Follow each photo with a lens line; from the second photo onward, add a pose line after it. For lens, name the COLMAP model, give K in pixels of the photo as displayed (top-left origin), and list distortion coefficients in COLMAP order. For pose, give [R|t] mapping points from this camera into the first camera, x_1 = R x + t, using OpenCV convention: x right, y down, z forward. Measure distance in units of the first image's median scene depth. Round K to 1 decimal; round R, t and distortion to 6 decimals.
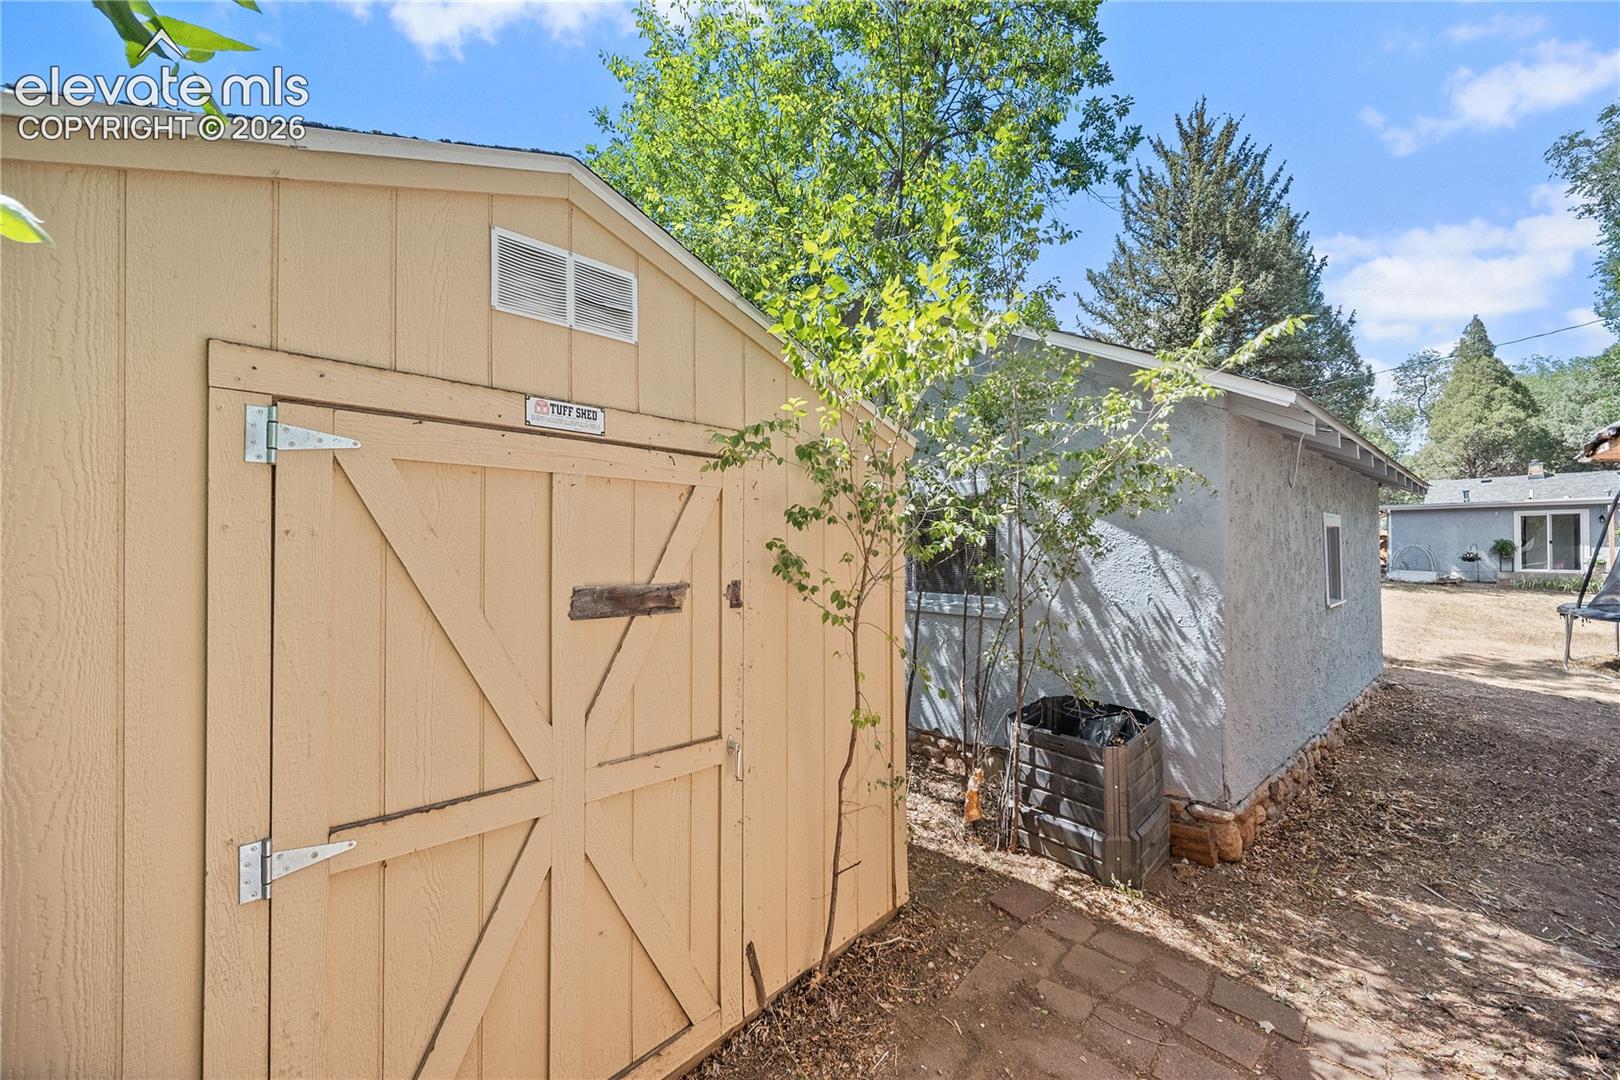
lens RADIAL K [[643.9, 0, 769.0], [0, 643.9, 538.8], [0, 0, 1]] dist [-0.000700, -0.000211]
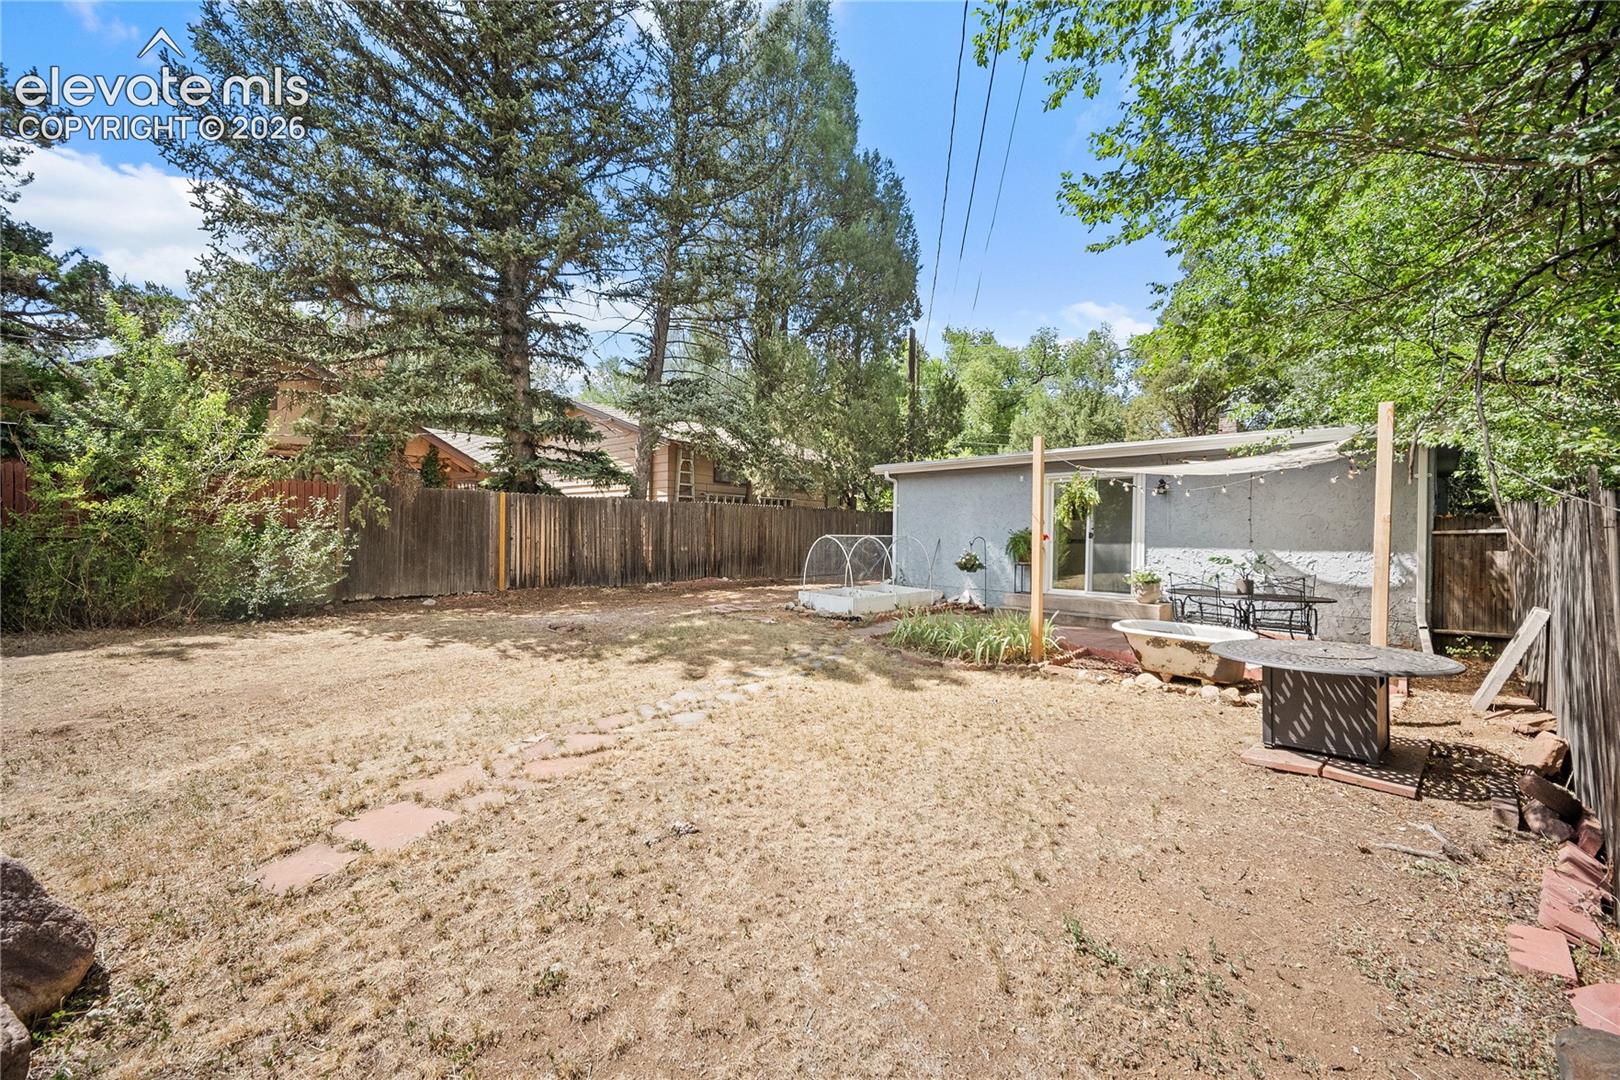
lens RADIAL K [[632.2, 0, 810.0], [0, 632.2, 540.0], [0, 0, 1]] dist [-0.001250, -0.000084]
pose [[0.996589, 0.018861, 0.080344, 6.421489], [-0.019965, 0.999717, 0.012956, 0.045959], [-0.080077, -0.014516, 0.996683, 3.558594]]
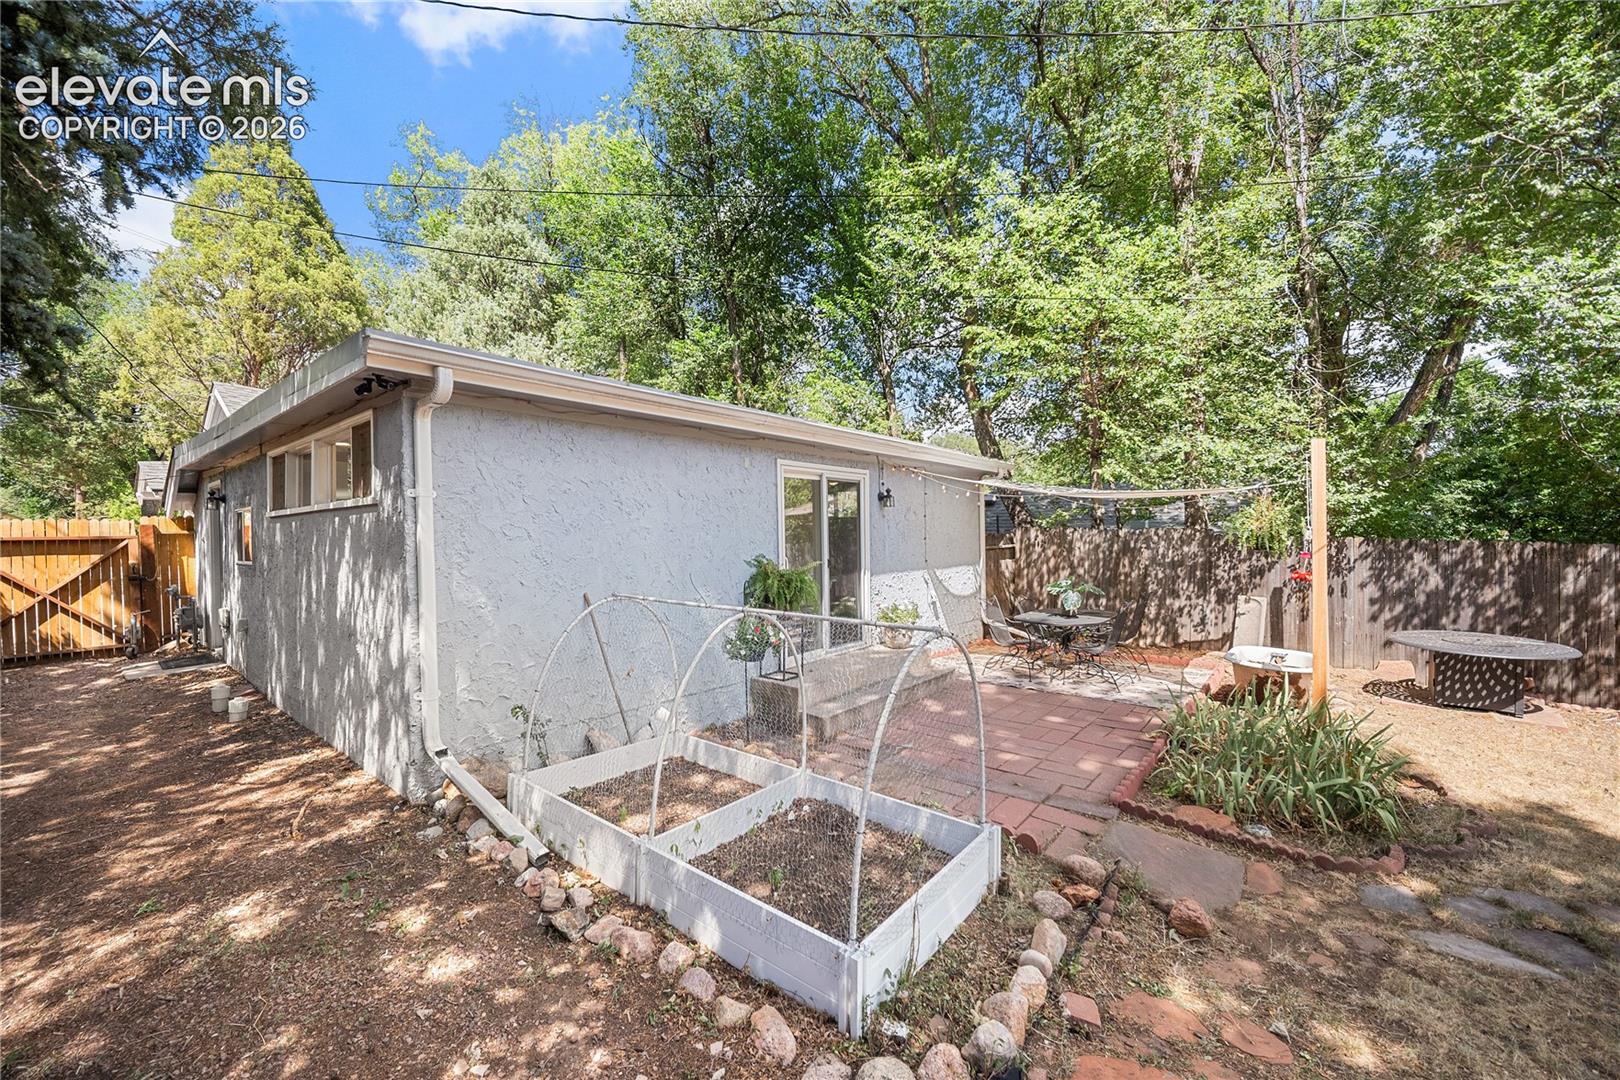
lens RADIAL K [[632.2, 0, 810.0], [0, 632.2, 540.0], [0, 0, 1]] dist [-0.001250, -0.000084]
pose [[-0.186947, 0.004868, 0.982358, 6.066607], [0.014206, 0.999897, -0.002252, -0.041984], [-0.982267, 0.013534, -0.186997, 7.119395]]
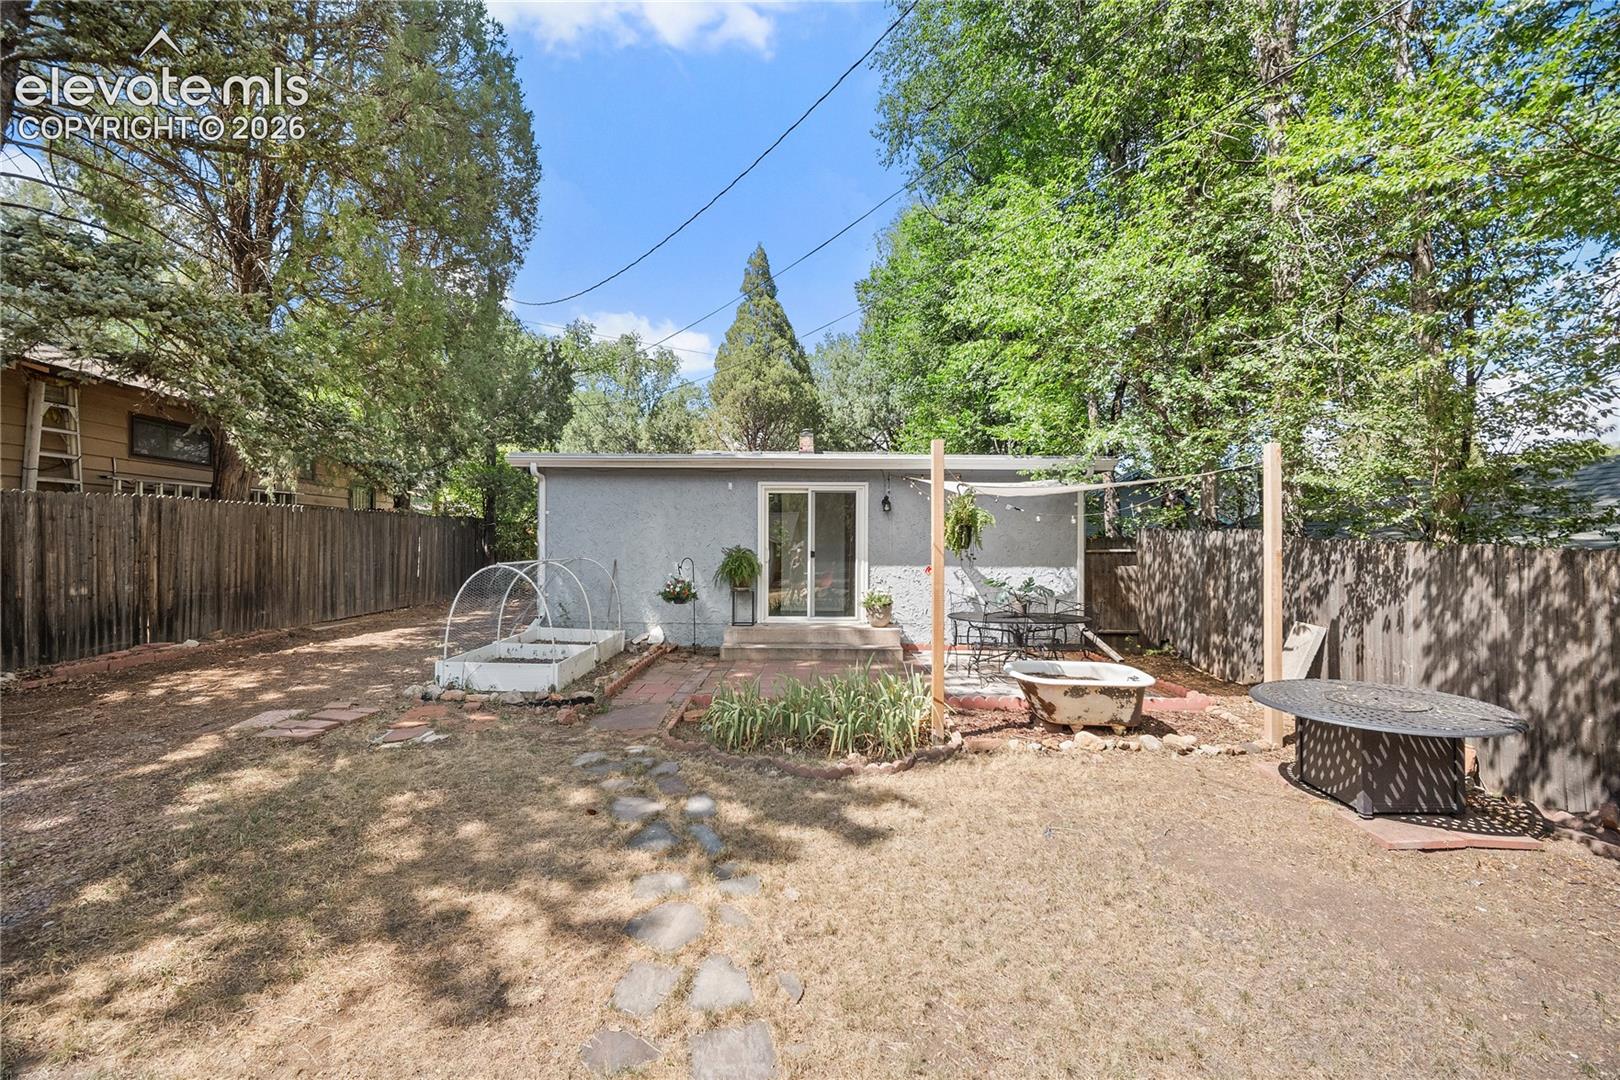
lens RADIAL K [[632.2, 0, 810.0], [0, 632.2, 540.0], [0, 0, 1]] dist [-0.001250, -0.000084]
pose [[0.652508, 0.013634, 0.757659, 5.915820], [-0.016544, 0.999856, -0.003745, -0.020268], [-0.757601, -0.010091, 0.652640, 4.793428]]
